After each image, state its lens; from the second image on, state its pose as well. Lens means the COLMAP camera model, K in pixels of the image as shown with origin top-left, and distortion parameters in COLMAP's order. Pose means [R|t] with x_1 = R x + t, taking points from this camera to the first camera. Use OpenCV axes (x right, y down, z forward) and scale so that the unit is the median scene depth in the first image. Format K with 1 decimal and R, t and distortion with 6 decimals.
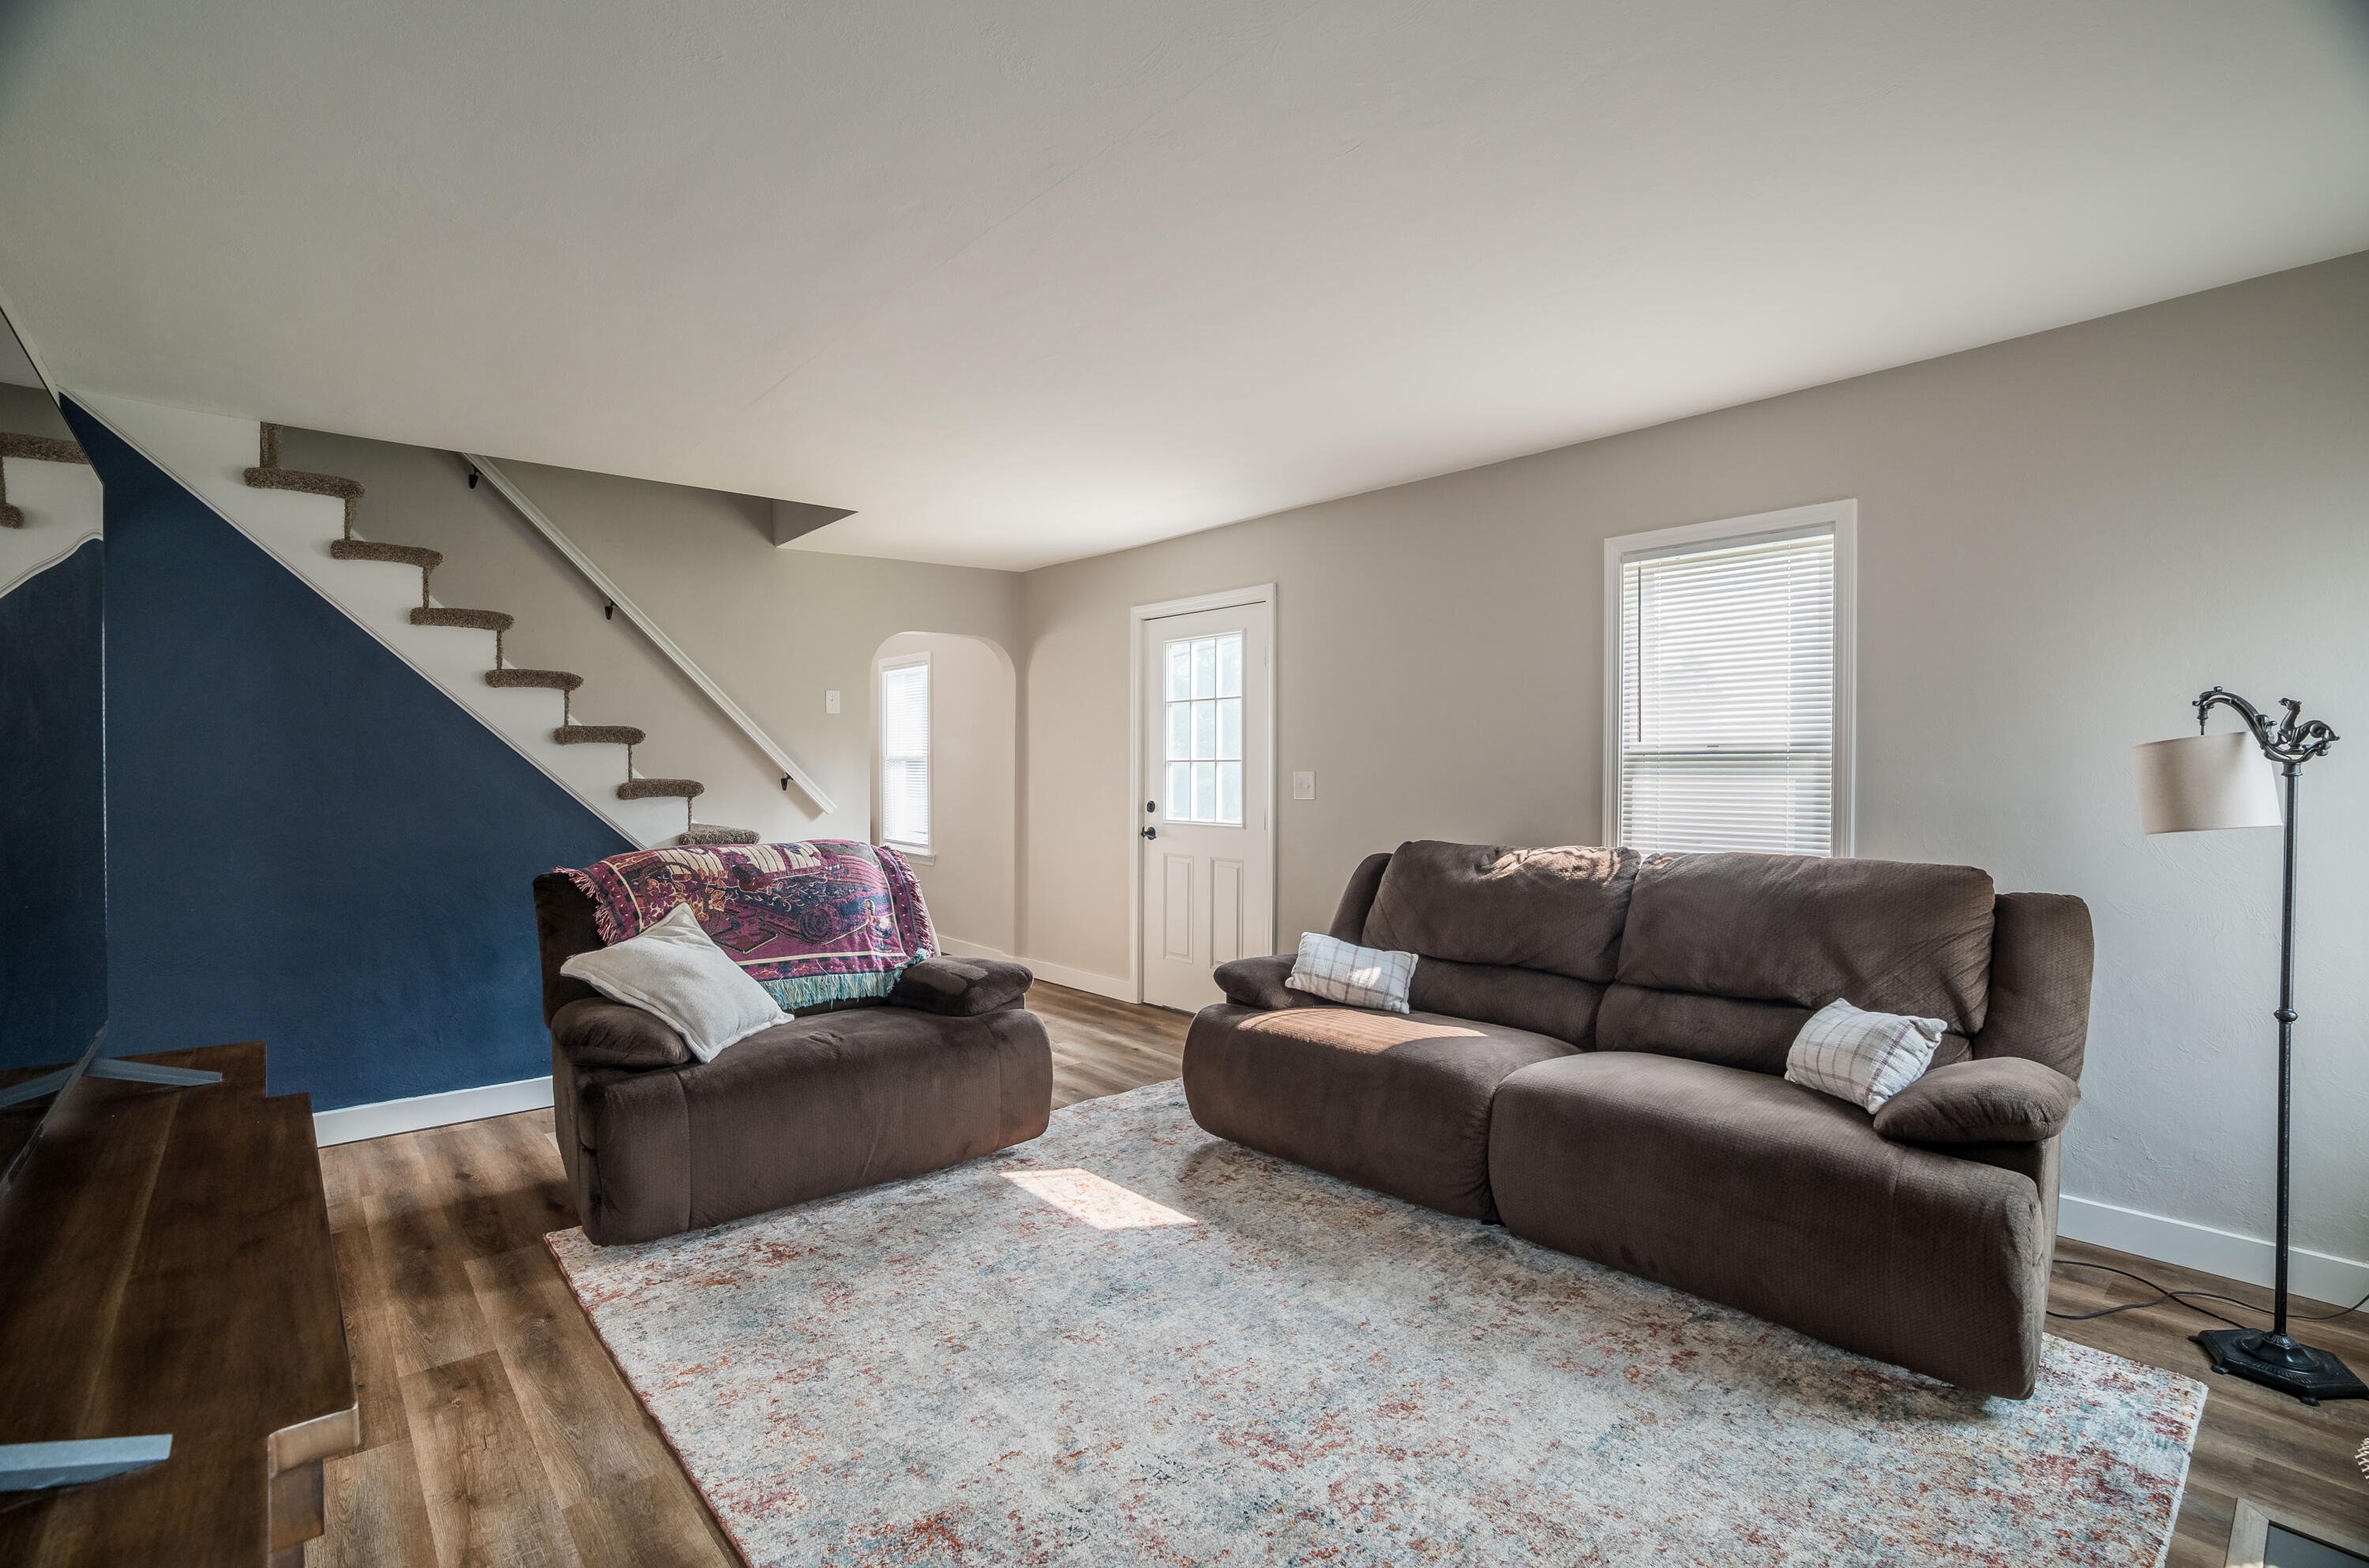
lens RADIAL K [[1109.3, 0, 1185.8], [0, 1109.3, 782.9], [0, 0, 1]] dist [-0.008881, 0.001763]
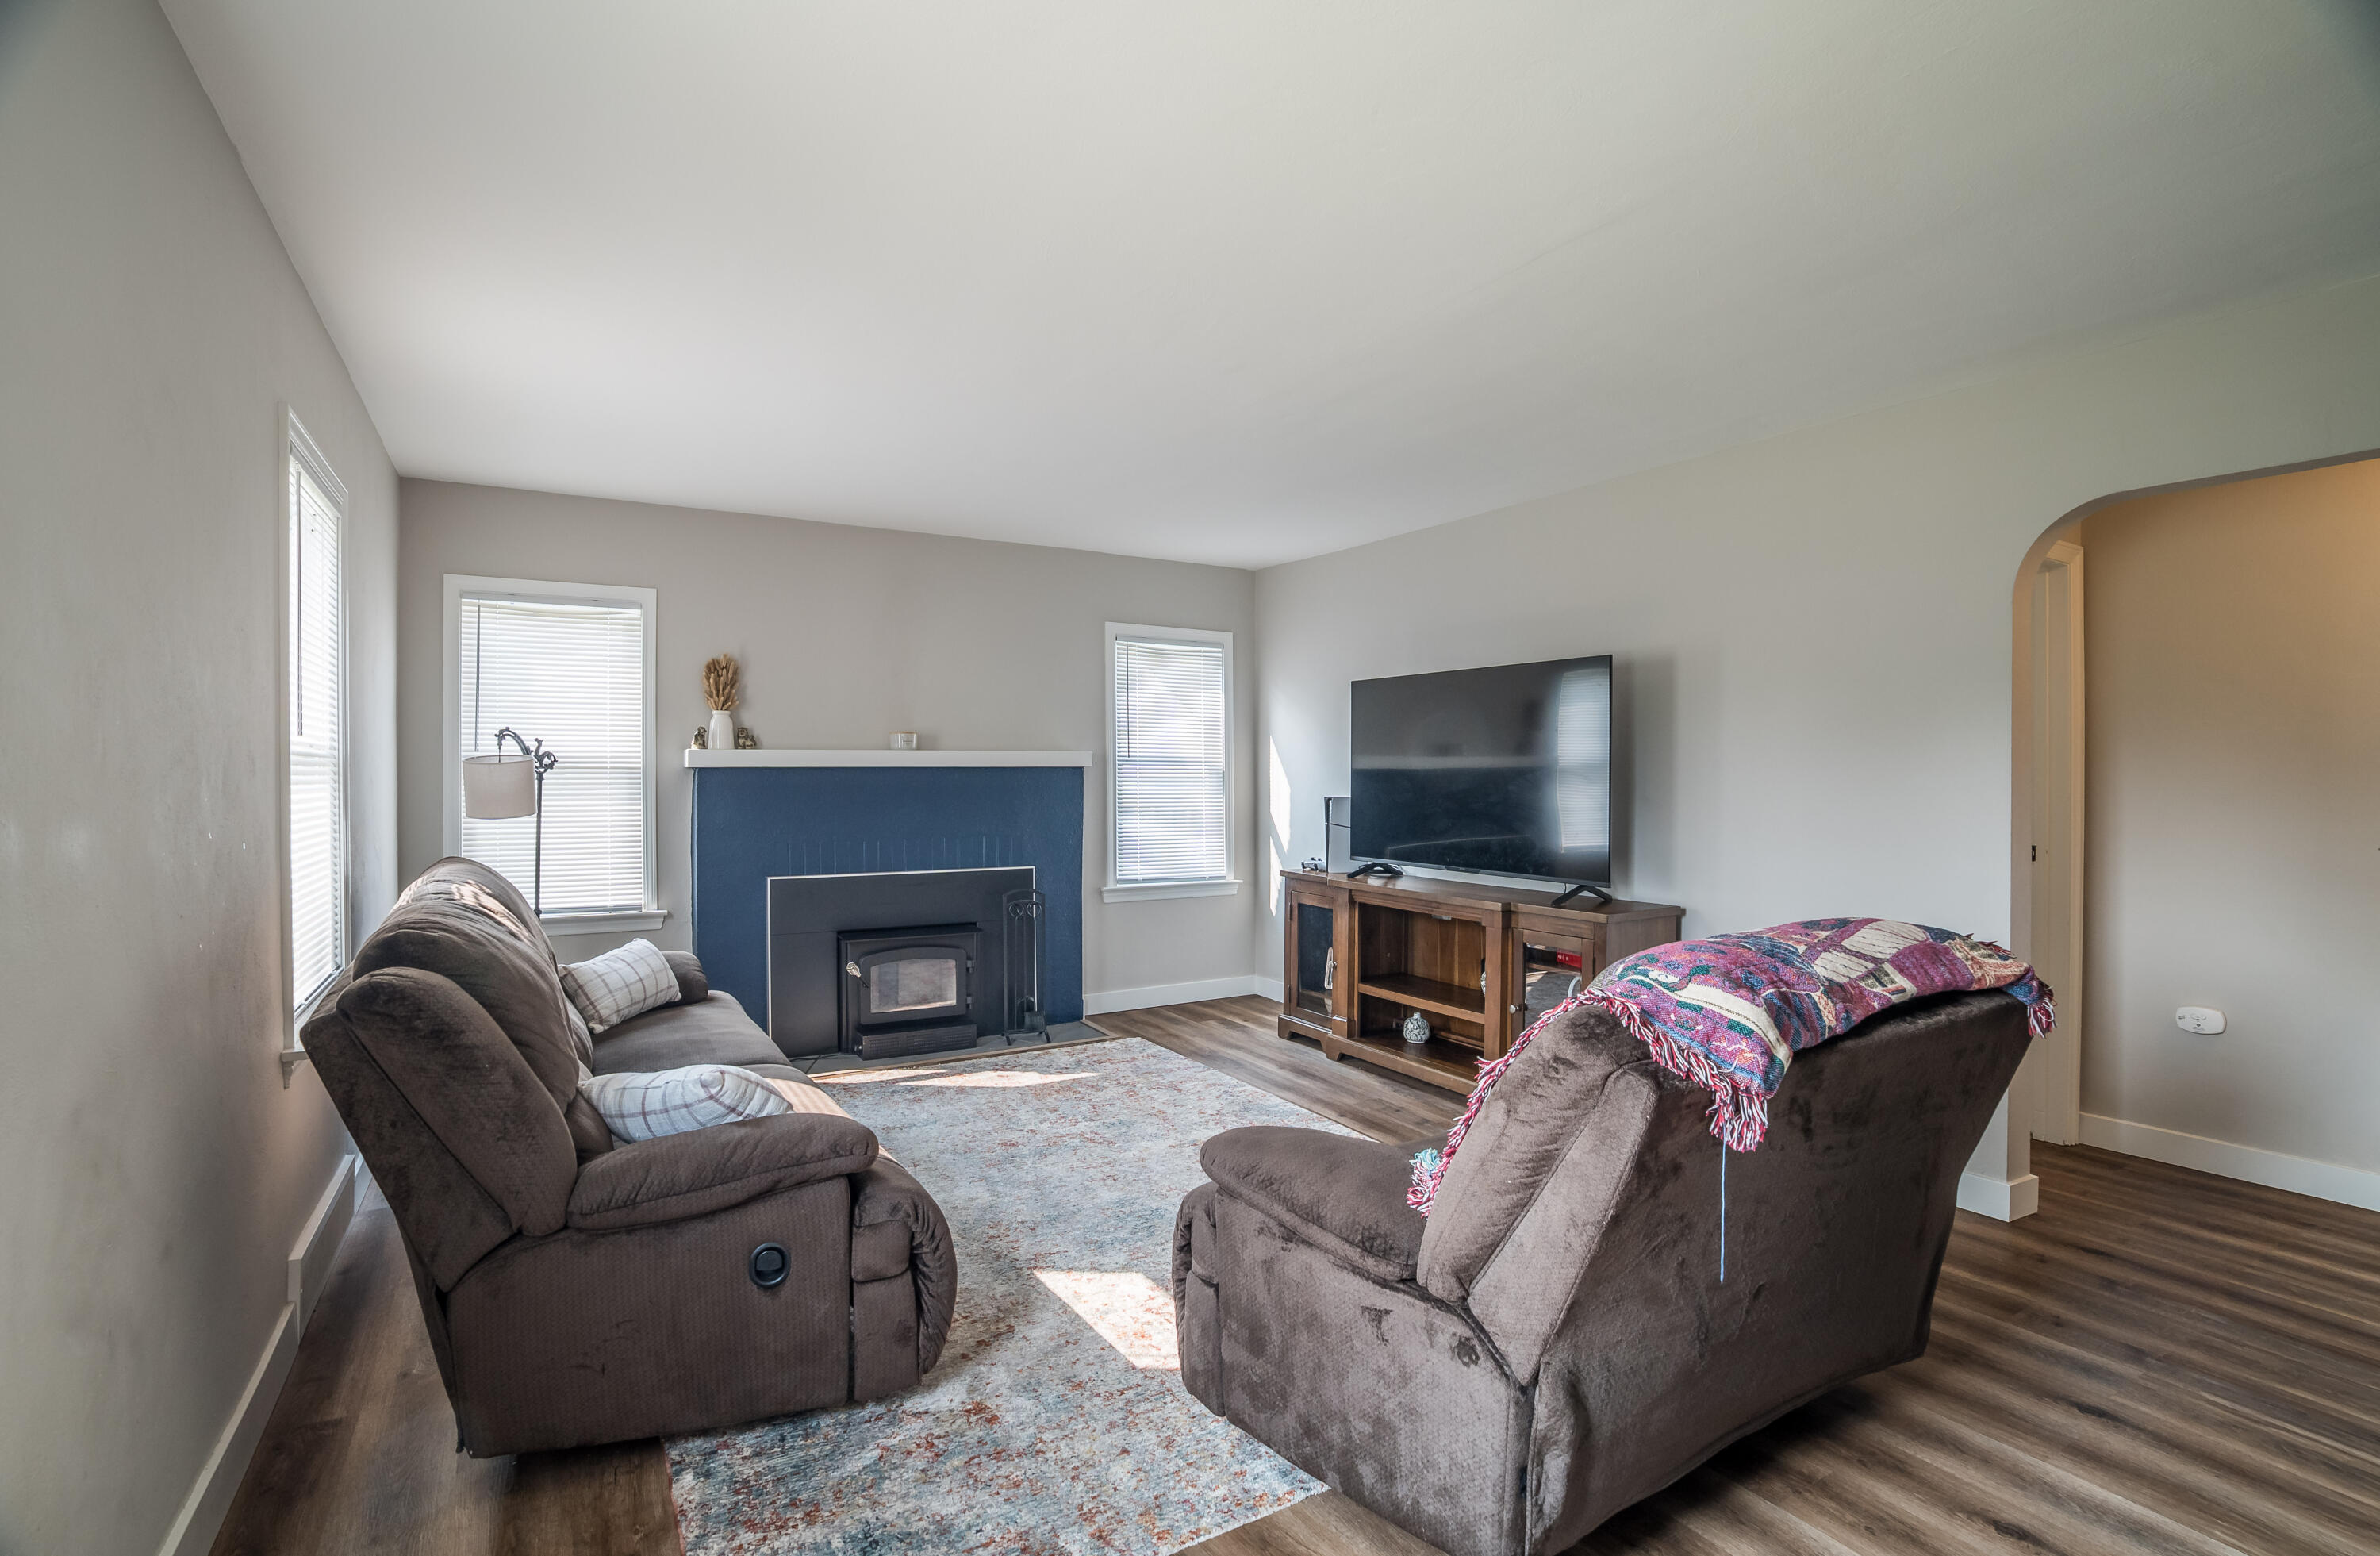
lens RADIAL K [[1115.9, 0, 1193.1], [0, 1115.9, 780.3], [0, 0, 1]] dist [0.036197, 0.000272]
pose [[-0.984858, 0.000862, 0.173362, -0.356998], [0.002885, 0.999931, 0.011415, -0.022094], [-0.173340, 0.011742, -0.984792, 2.397571]]
